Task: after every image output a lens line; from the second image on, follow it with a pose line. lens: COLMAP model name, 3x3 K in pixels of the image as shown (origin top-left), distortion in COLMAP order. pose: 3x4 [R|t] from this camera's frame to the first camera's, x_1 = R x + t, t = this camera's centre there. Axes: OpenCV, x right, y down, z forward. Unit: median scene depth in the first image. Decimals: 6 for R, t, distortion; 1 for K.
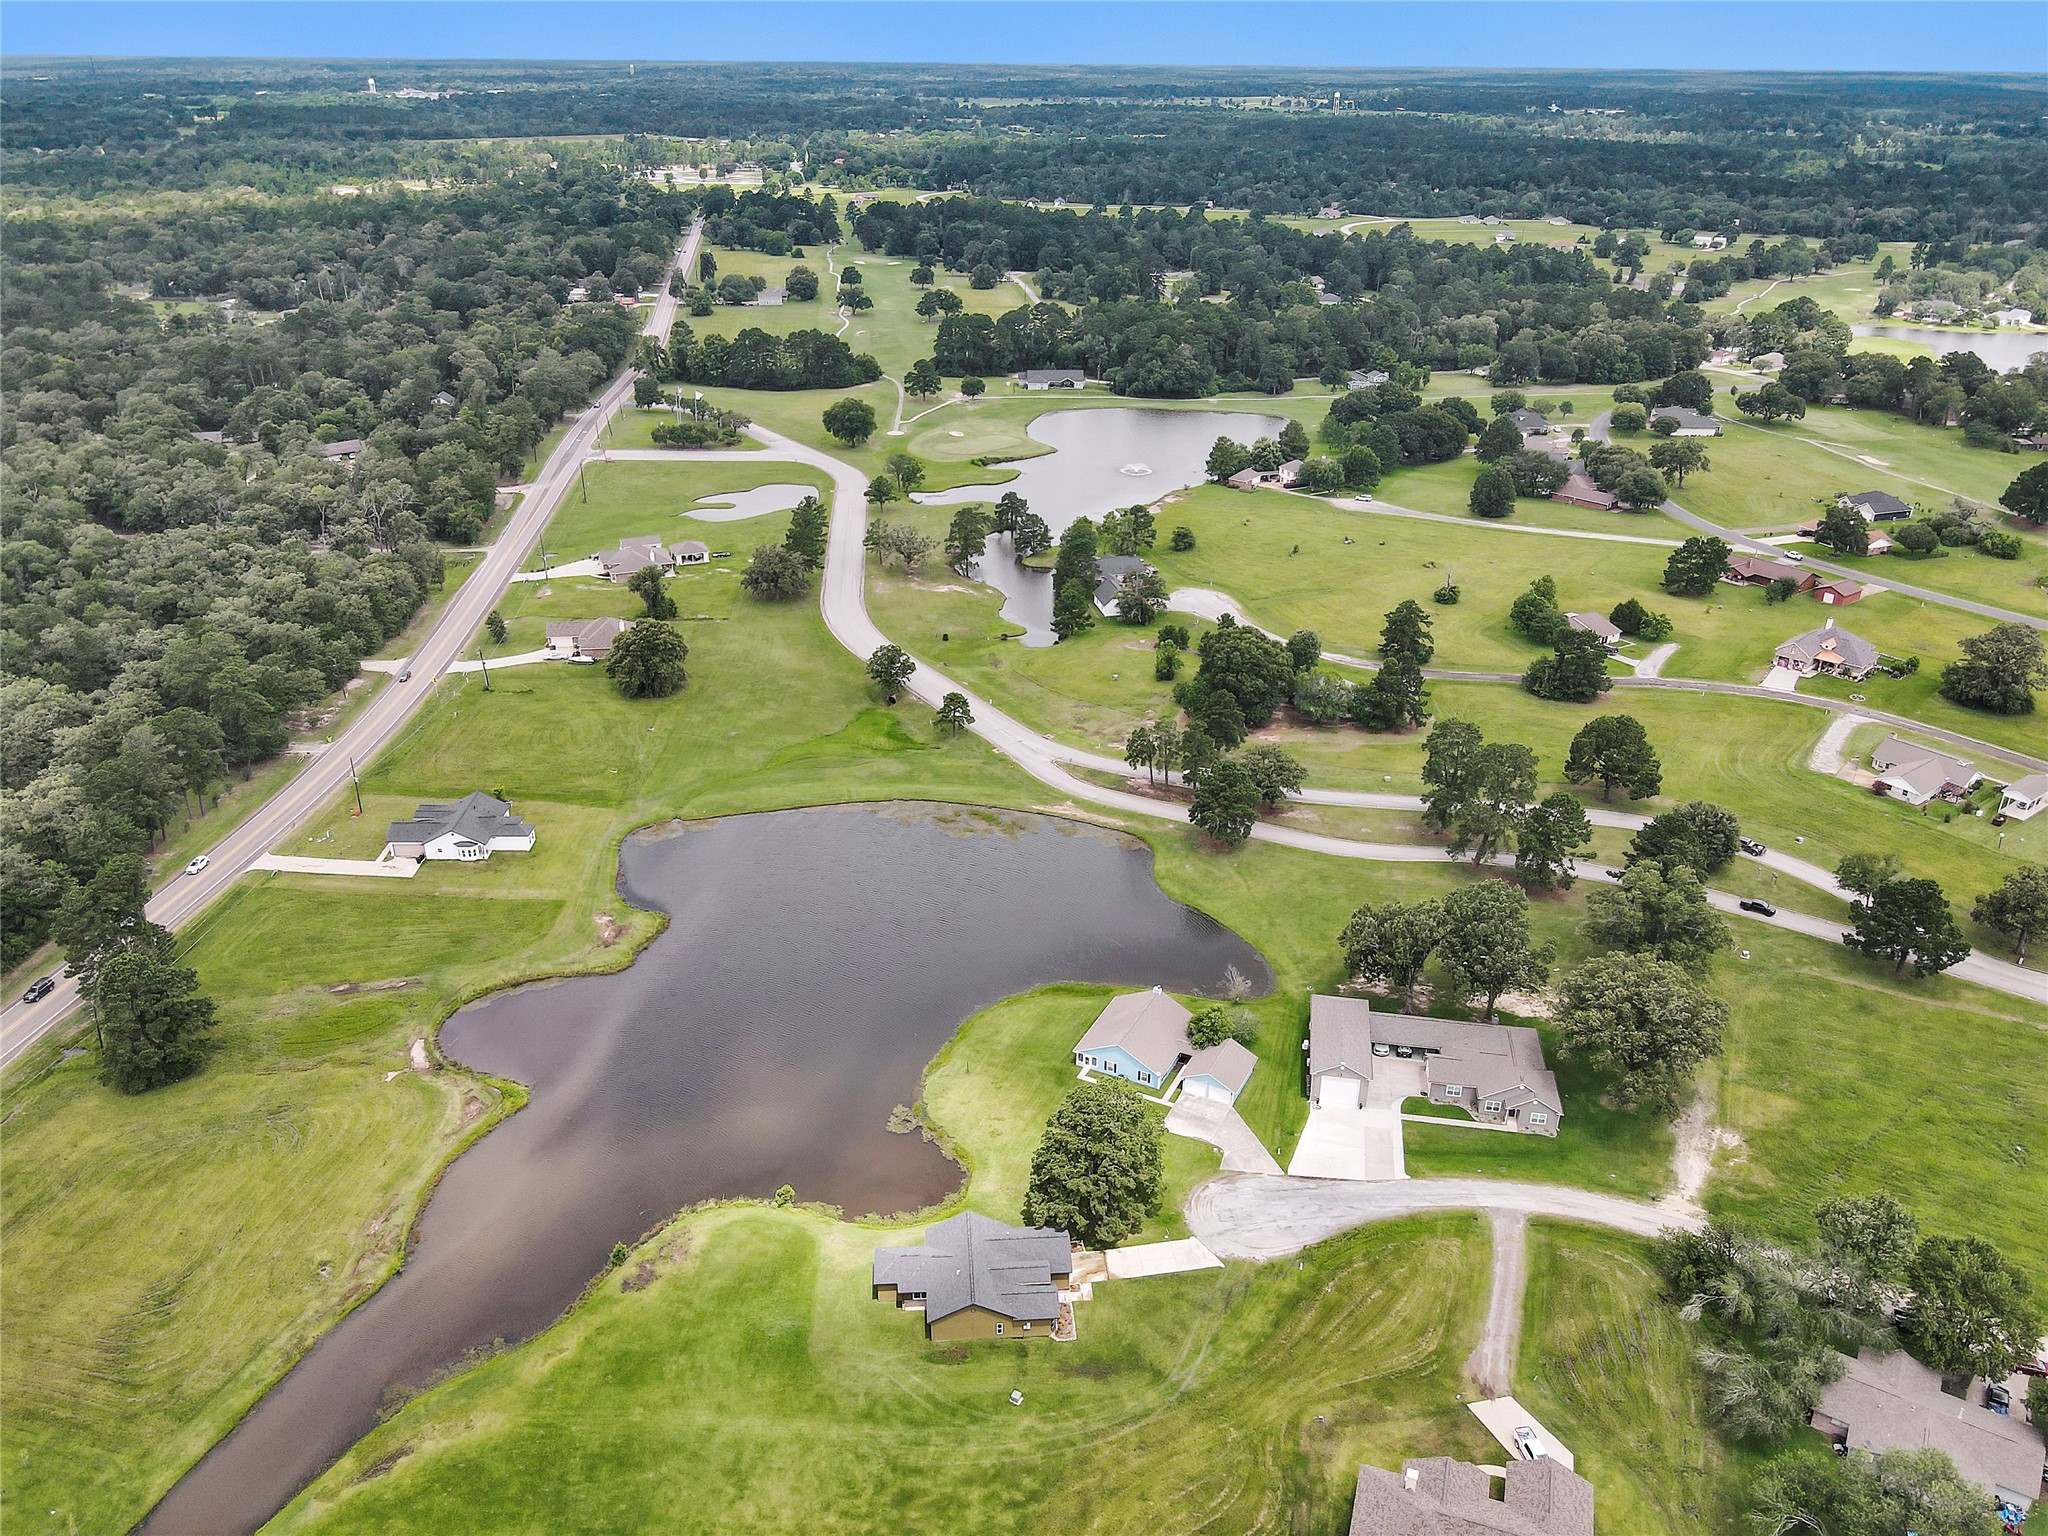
lens RADIAL K [[1486.6, 0, 1026.2], [0, 1486.6, 814.6], [0, 0, 1]] dist [-0.000560, -0.000213]
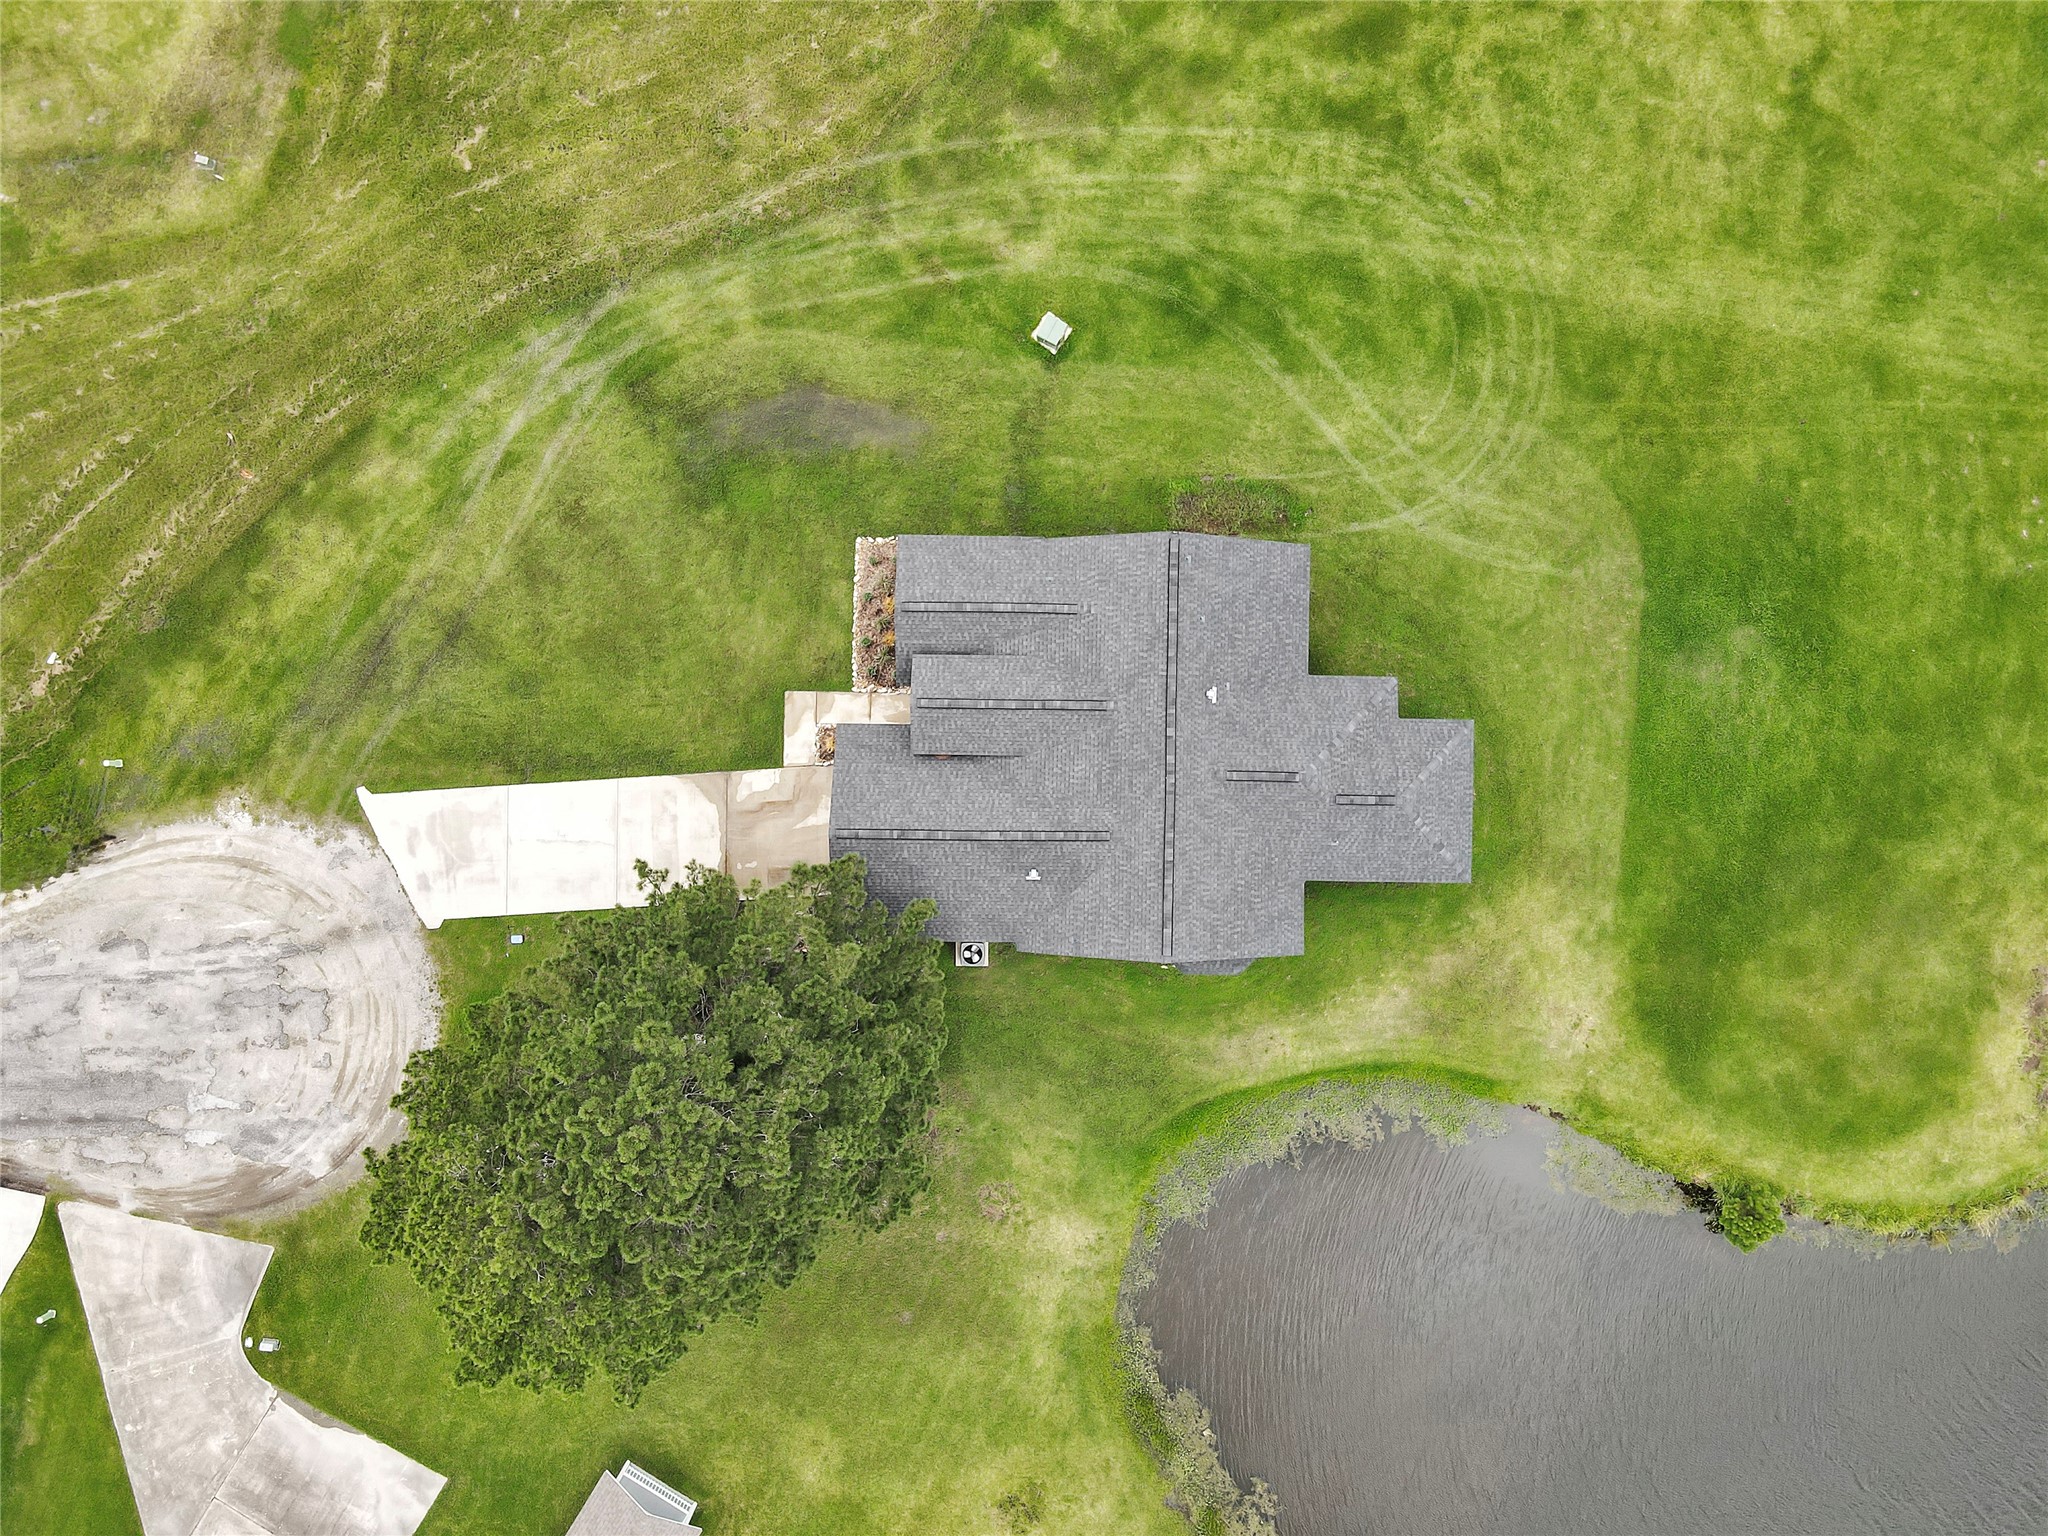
lens RADIAL K [[1459.1, 0, 1024.0], [0, 1459.1, 768.0], [0, 0, 1]] dist [0.000030, 0.000600]
pose [[-0.995670, -0.092126, -0.012397, -0.005221], [0.030919, -0.453989, 0.890471, 0.034949], [-0.087664, 0.886232, 0.454872, 0.913341]]
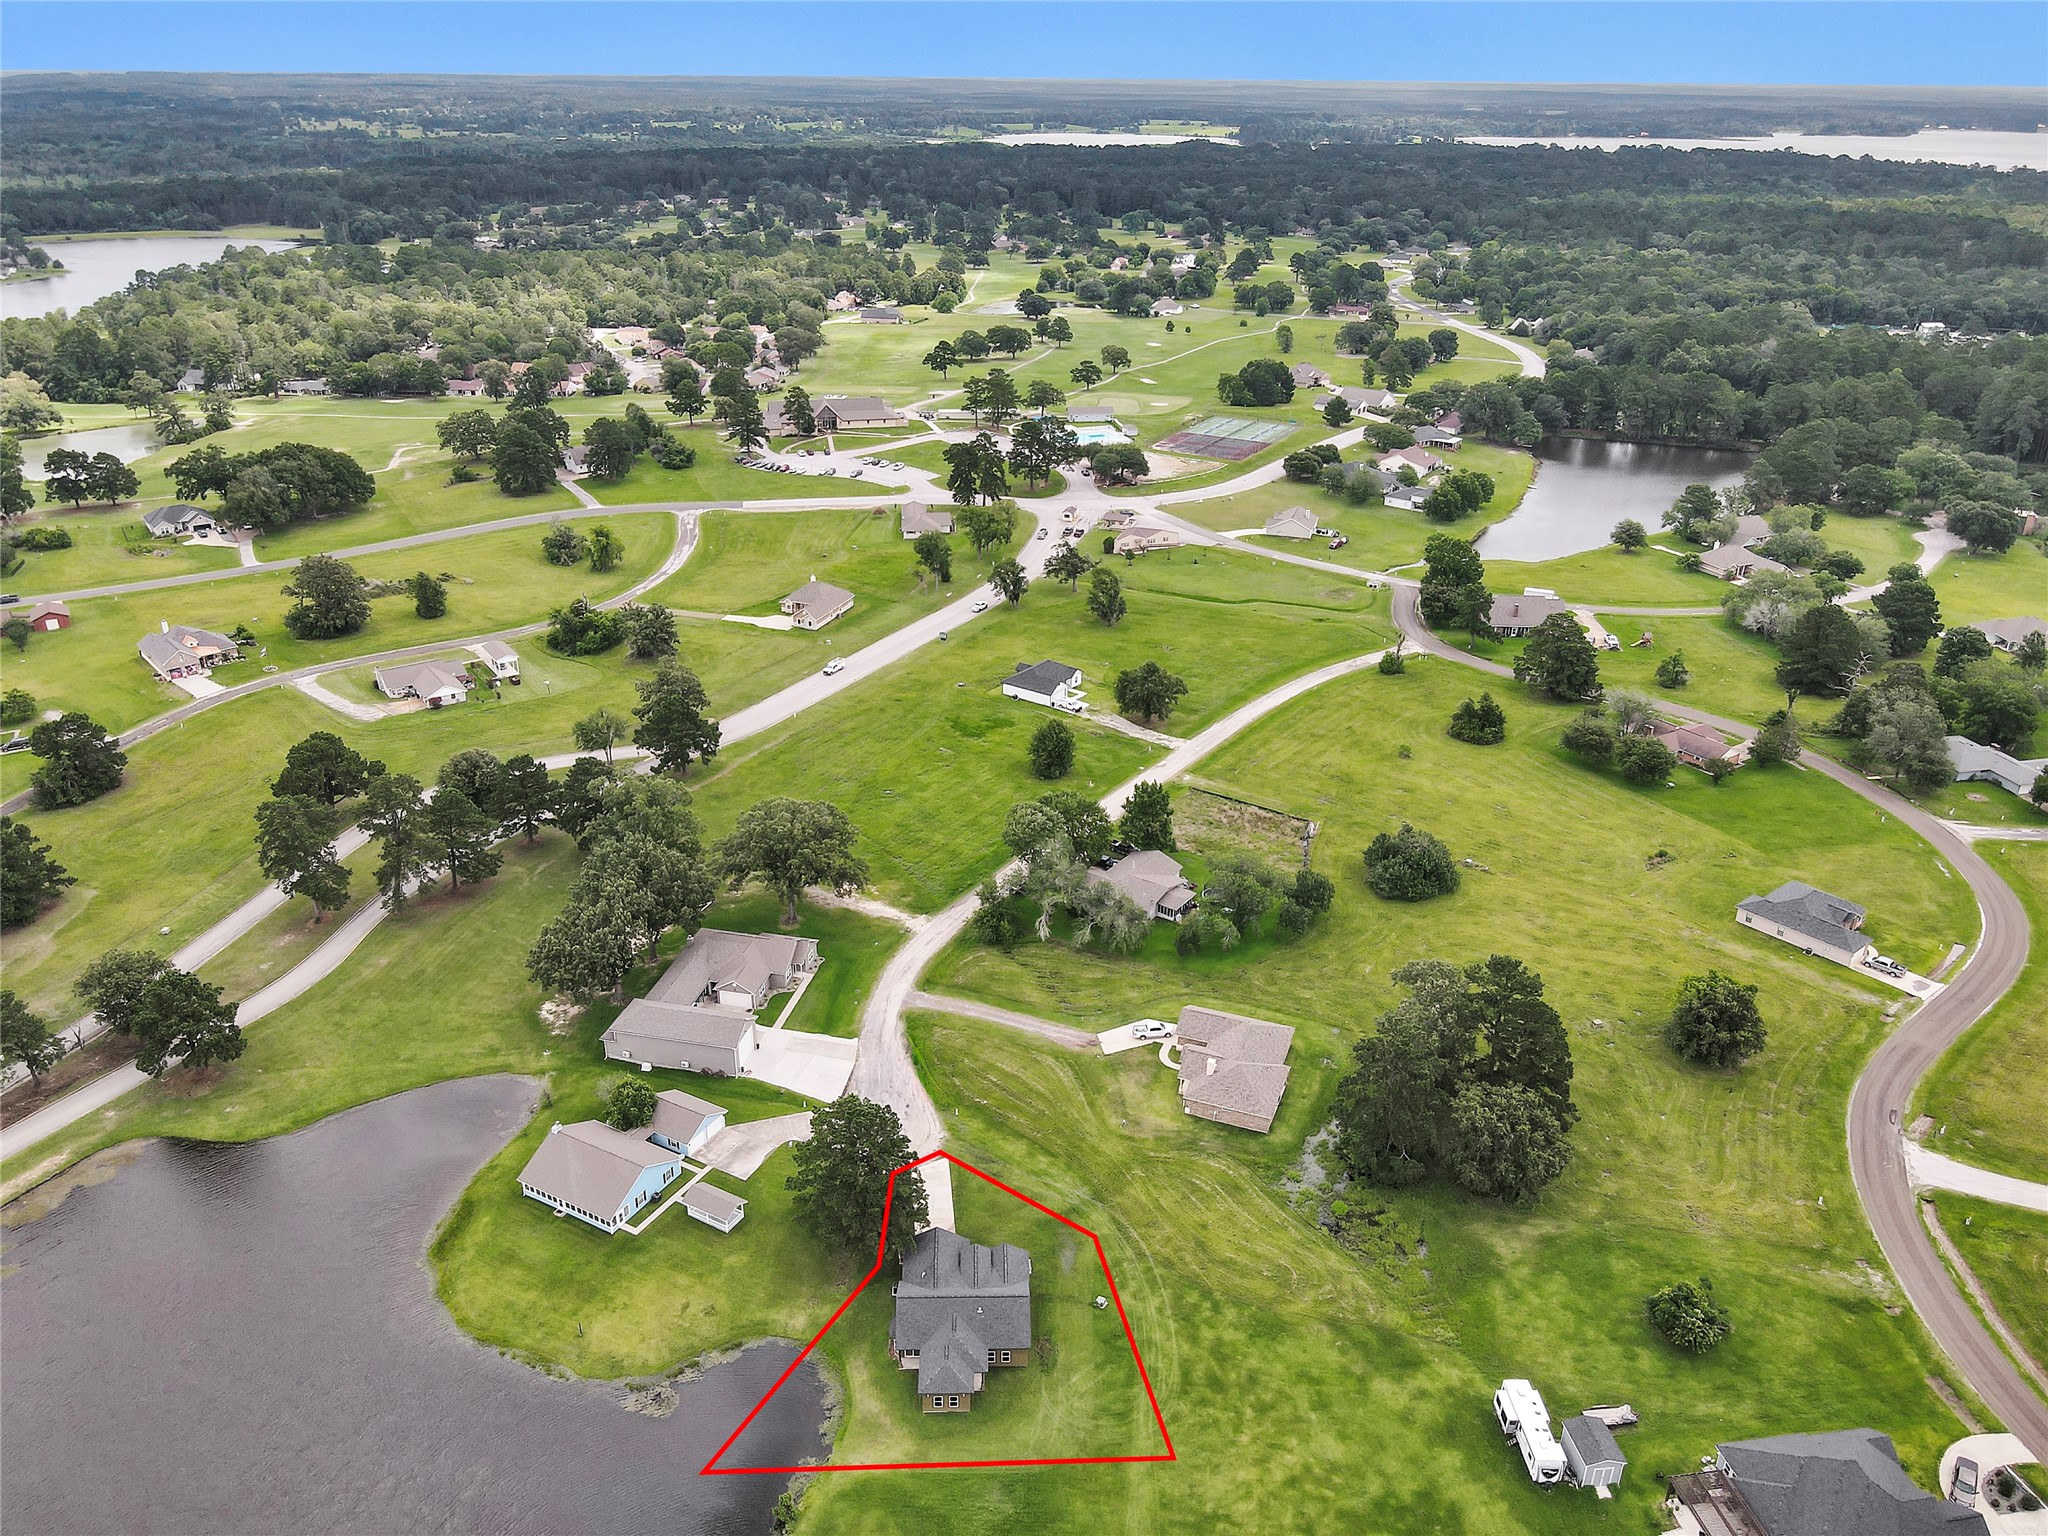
lens RADIAL K [[1459.1, 0, 1024.0], [0, 1459.1, 768.0], [0, 0, 1]] dist [0.000030, 0.000600]
pose [[0.054988, -0.426309, 0.902905, -0.783459], [0.444987, 0.819969, 0.360051, -0.324387], [-0.893847, 0.381983, 0.234790, 0.638753]]
